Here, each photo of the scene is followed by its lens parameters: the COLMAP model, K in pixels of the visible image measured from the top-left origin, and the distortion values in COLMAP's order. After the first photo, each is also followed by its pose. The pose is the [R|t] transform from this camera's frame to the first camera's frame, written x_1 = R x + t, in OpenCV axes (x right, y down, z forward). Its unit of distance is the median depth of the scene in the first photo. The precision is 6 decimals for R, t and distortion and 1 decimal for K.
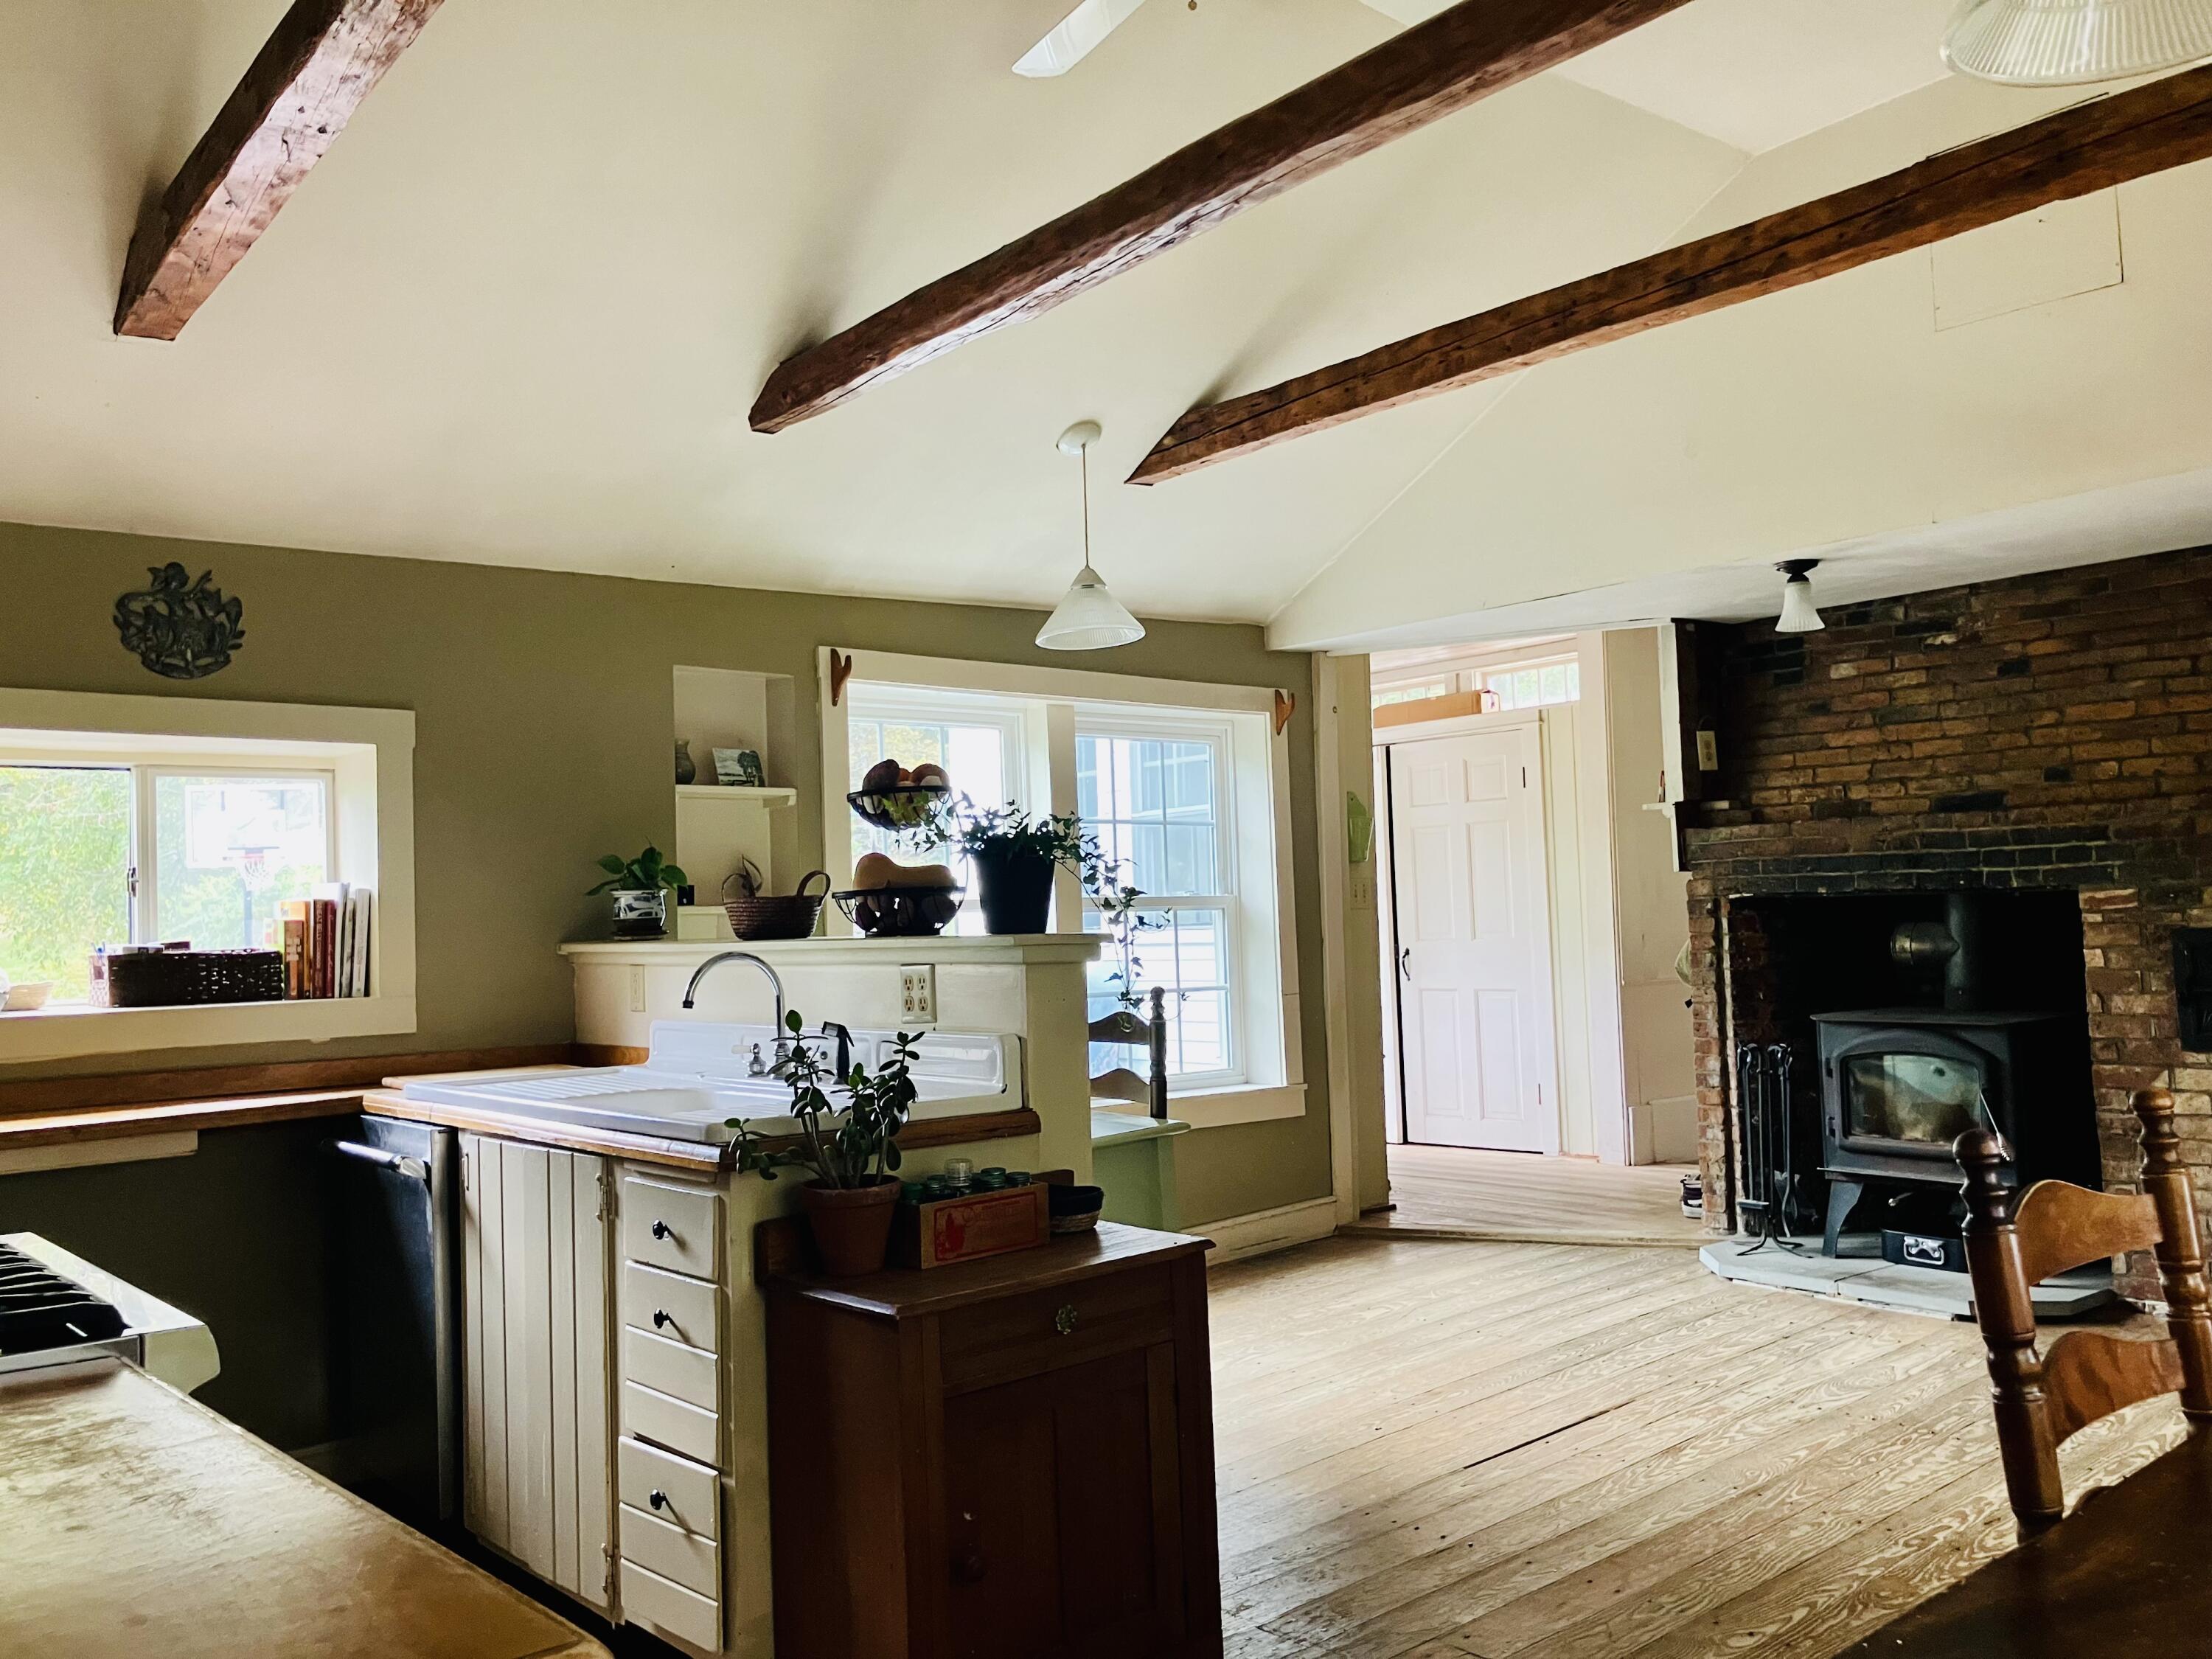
lens RADIAL K [[1813.3, 0, 1100.4], [0, 1813.3, 835.0], [0, 0, 1]] dist [0.003215, 0.011212]
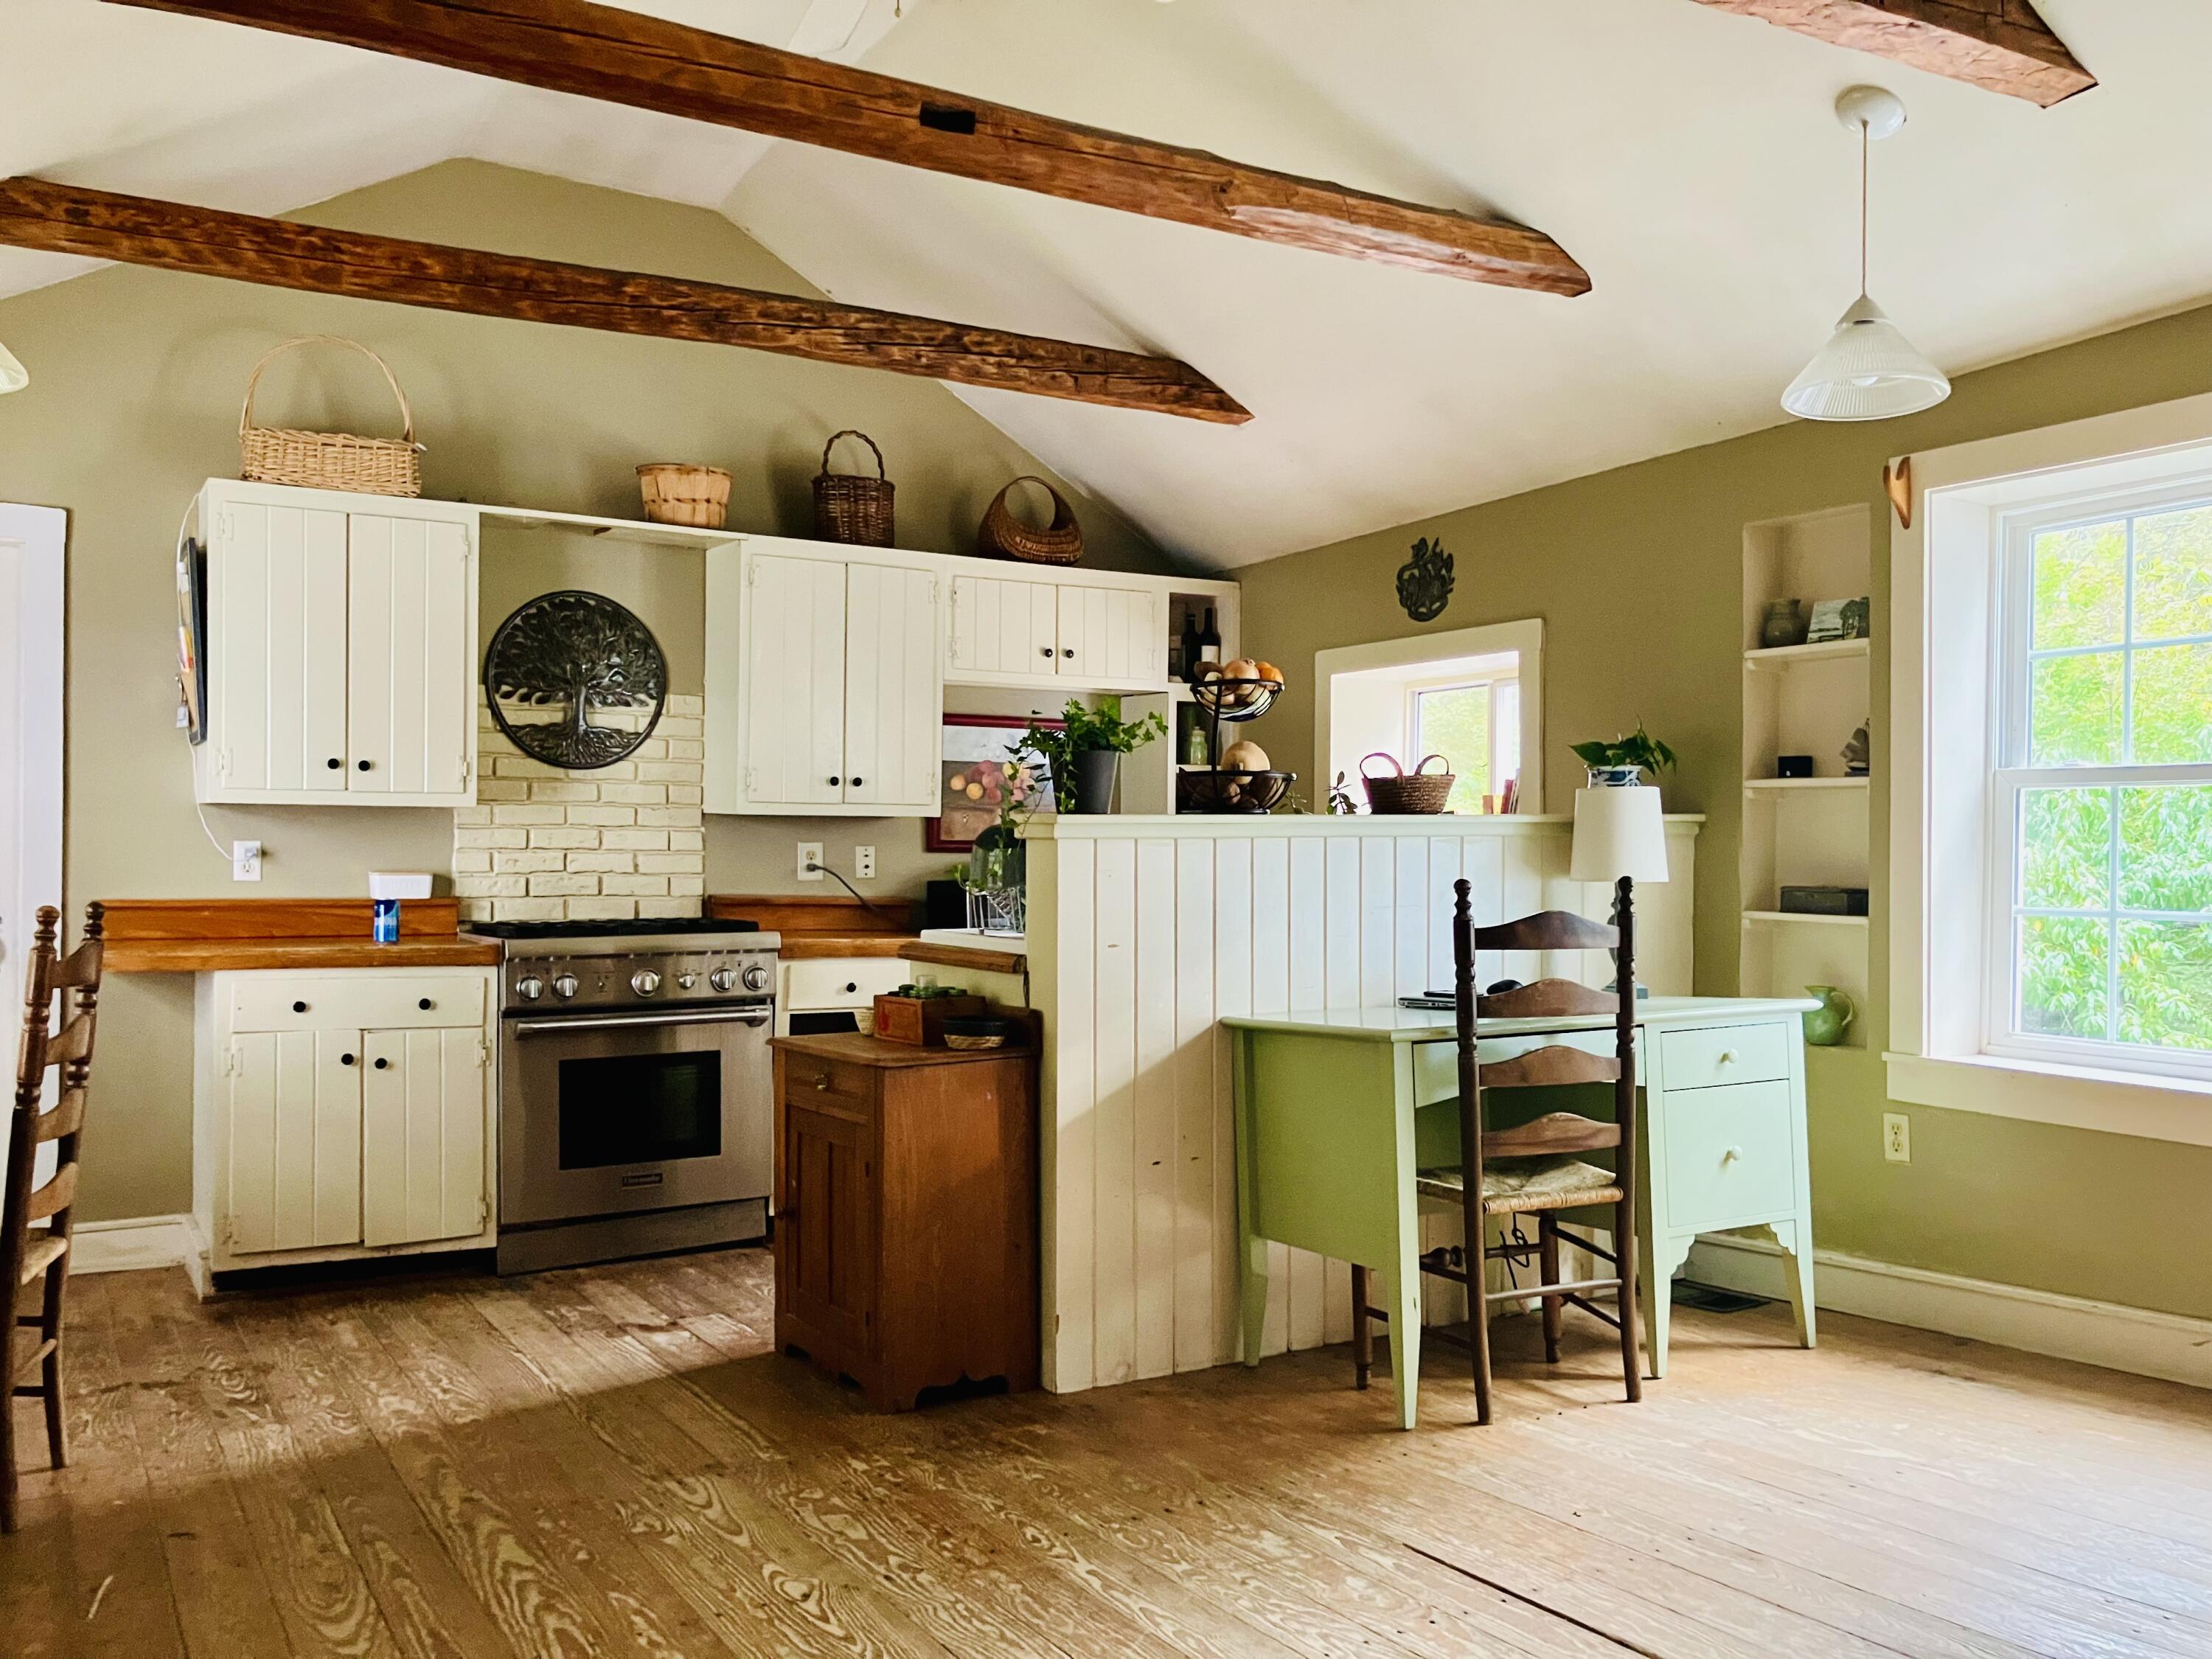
lens RADIAL K [[1813.3, 0, 1101.5], [0, 1813.3, 840.8], [0, 0, 1]] dist [0.003215, 0.011212]
pose [[-0.165562, 0.030787, -0.985719, 0.917295], [0.060171, 0.997966, 0.021063, 0.037630], [0.984362, -0.055824, -0.167078, 0.990162]]
